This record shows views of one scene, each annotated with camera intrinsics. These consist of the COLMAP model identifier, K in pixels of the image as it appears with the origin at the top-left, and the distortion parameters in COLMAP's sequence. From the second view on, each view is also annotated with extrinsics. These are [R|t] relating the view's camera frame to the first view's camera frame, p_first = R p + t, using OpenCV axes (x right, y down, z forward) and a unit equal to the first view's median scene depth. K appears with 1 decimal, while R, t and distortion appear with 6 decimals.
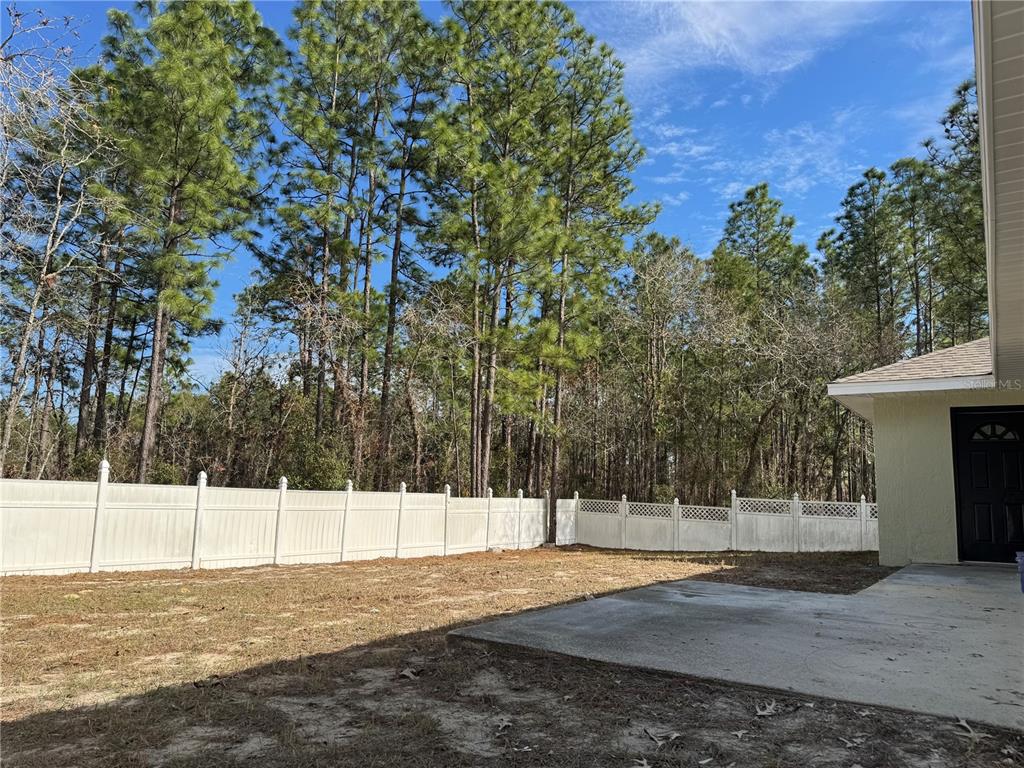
lens RADIAL K [[721.2, 0, 511.8], [0, 721.2, 382.4], [0, 0, 1]] dist [0.075425, -0.094927]
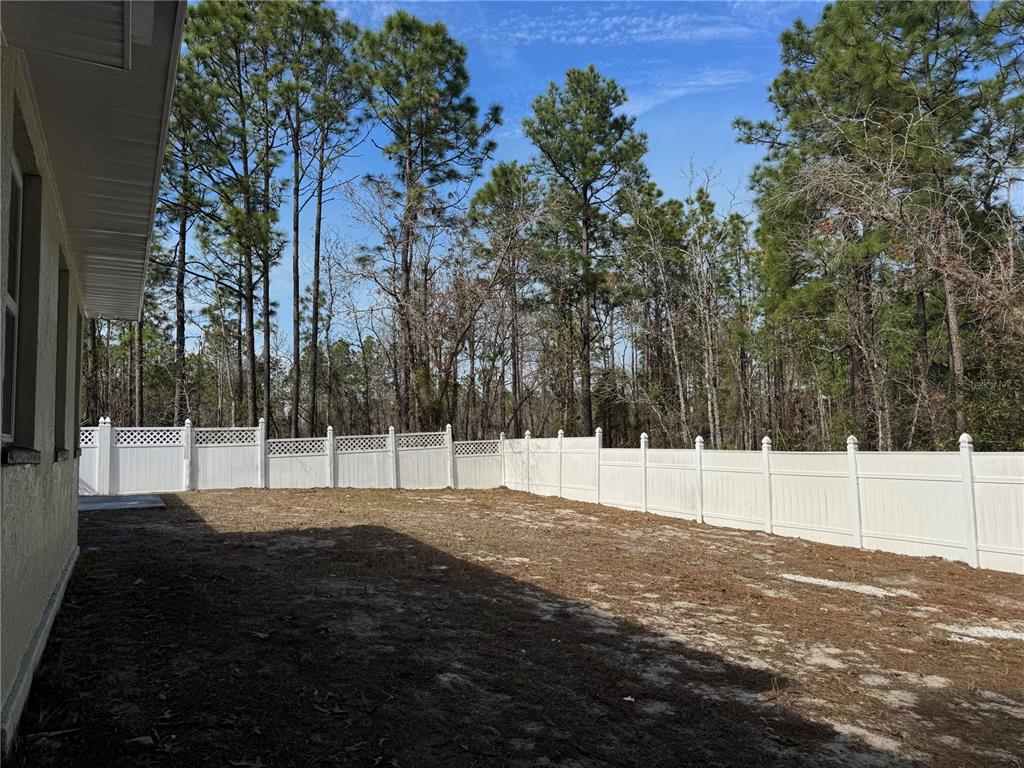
lens RADIAL K [[721.2, 0, 511.8], [0, 721.2, 382.4], [0, 0, 1]] dist [0.075425, -0.094927]
pose [[-0.466893, -0.125877, -0.875309, 0.621520], [0.102093, 0.975526, -0.194746, 0.207032], [0.878401, -0.180288, -0.442615, 1.133505]]
